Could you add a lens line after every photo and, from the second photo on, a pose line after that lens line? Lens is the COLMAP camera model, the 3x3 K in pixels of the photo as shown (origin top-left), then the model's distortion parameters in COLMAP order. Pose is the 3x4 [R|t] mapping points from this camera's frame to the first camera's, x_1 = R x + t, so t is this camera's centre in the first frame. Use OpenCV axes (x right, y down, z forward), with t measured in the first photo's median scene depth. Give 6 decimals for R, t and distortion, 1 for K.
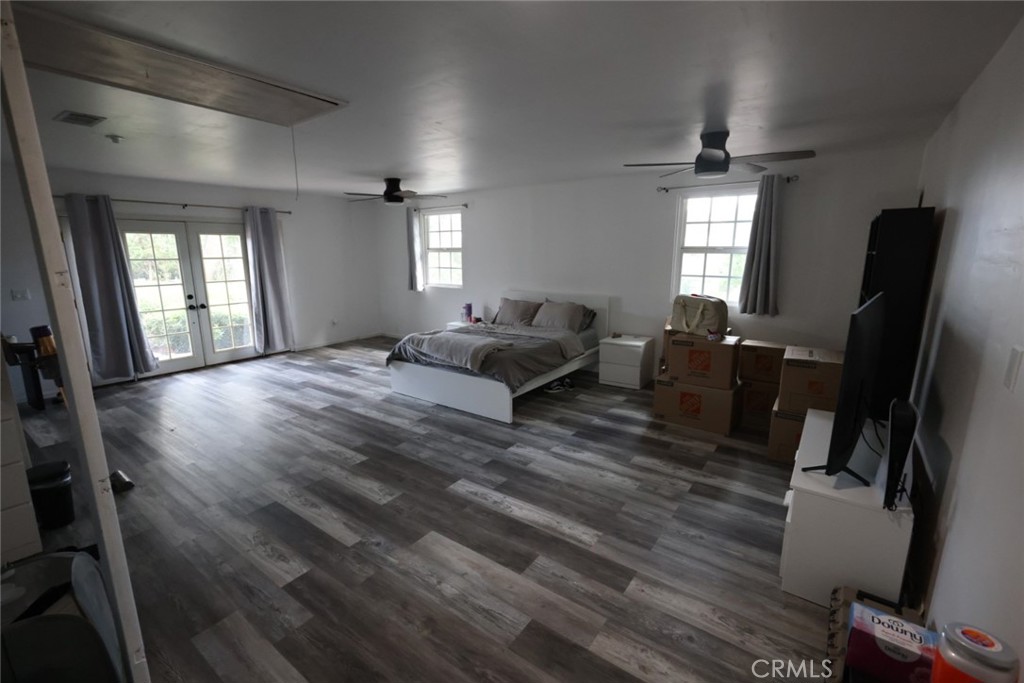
lens RADIAL K [[442.7, 0, 510.3], [0, 442.7, 340.2], [0, 0, 1]] dist [0.015626, -0.001368]
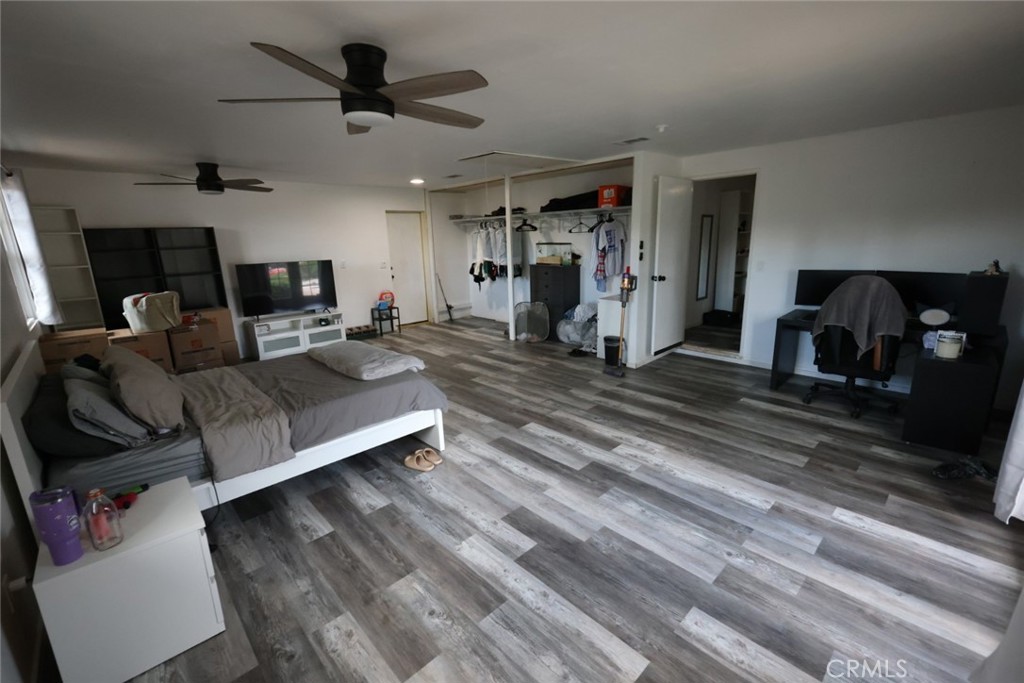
lens RADIAL K [[442.7, 0, 510.3], [0, 442.7, 340.2], [0, 0, 1]] dist [0.015626, -0.001368]
pose [[-0.982646, -0.009312, 0.185254, -0.527648], [0.070306, 0.905519, 0.418441, -0.334902], [-0.171648, 0.424204, -0.889150, 1.632302]]
